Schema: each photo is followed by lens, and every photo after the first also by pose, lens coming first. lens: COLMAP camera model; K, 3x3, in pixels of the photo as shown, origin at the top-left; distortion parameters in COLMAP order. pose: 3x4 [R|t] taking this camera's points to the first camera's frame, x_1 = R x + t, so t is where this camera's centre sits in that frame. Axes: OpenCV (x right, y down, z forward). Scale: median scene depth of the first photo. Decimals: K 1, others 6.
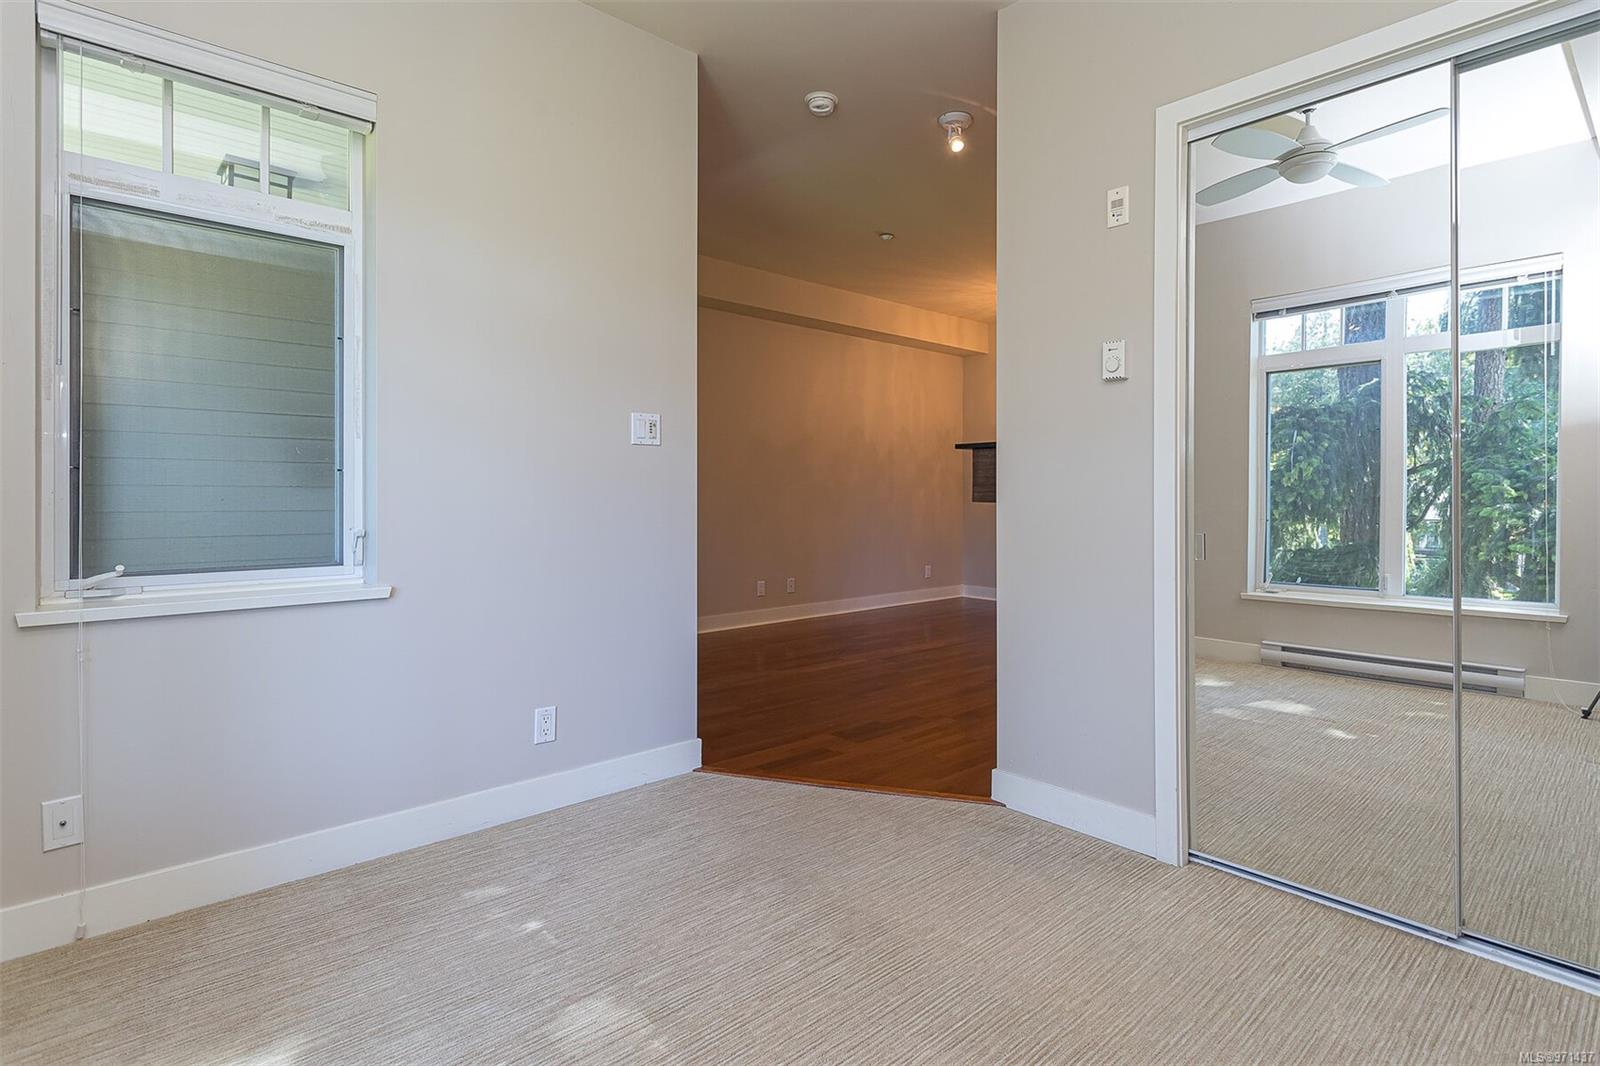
lens RADIAL K [[765.5, 0, 812.2], [0, 765.5, 525.8], [0, 0, 1]] dist [0.001823, 0.001428]
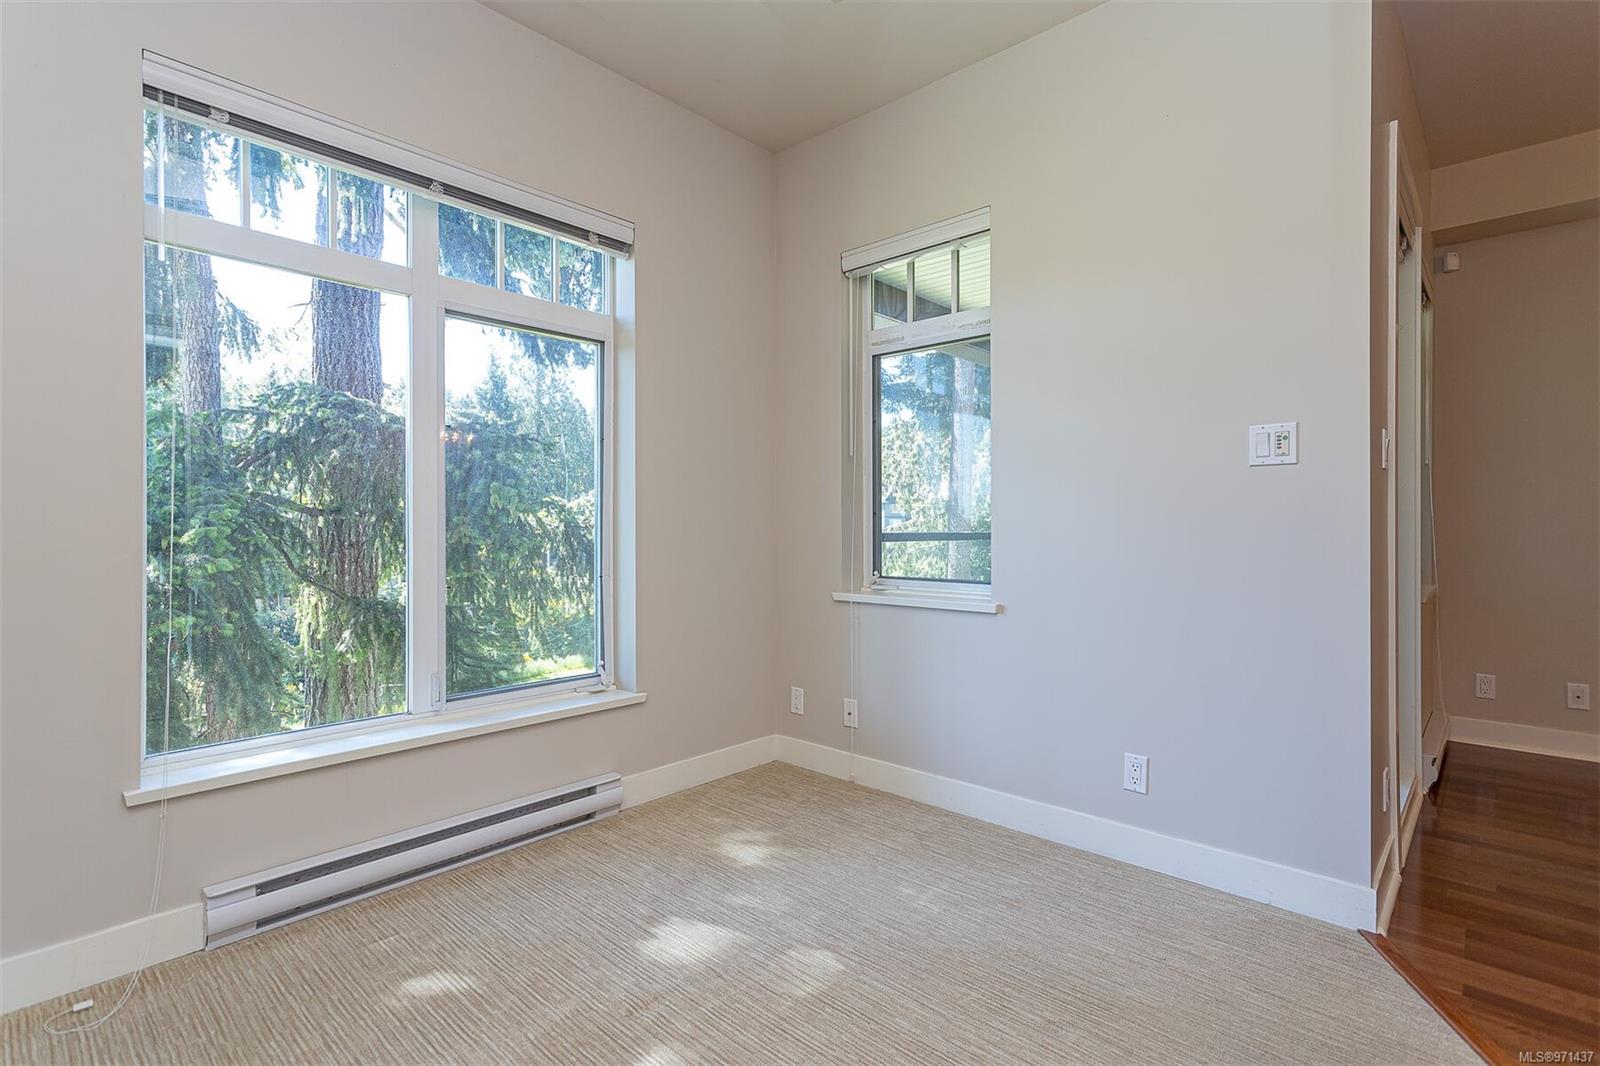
lens RADIAL K [[765.5, 0, 795.6], [0, 765.5, 533.6], [0, 0, 1]] dist [0.001823, 0.001428]
pose [[0.094812, 0.026262, -0.995149, 0.545183], [-0.017399, 0.999543, 0.024721, -0.051209], [0.995343, 0.014971, 0.095226, 0.490329]]
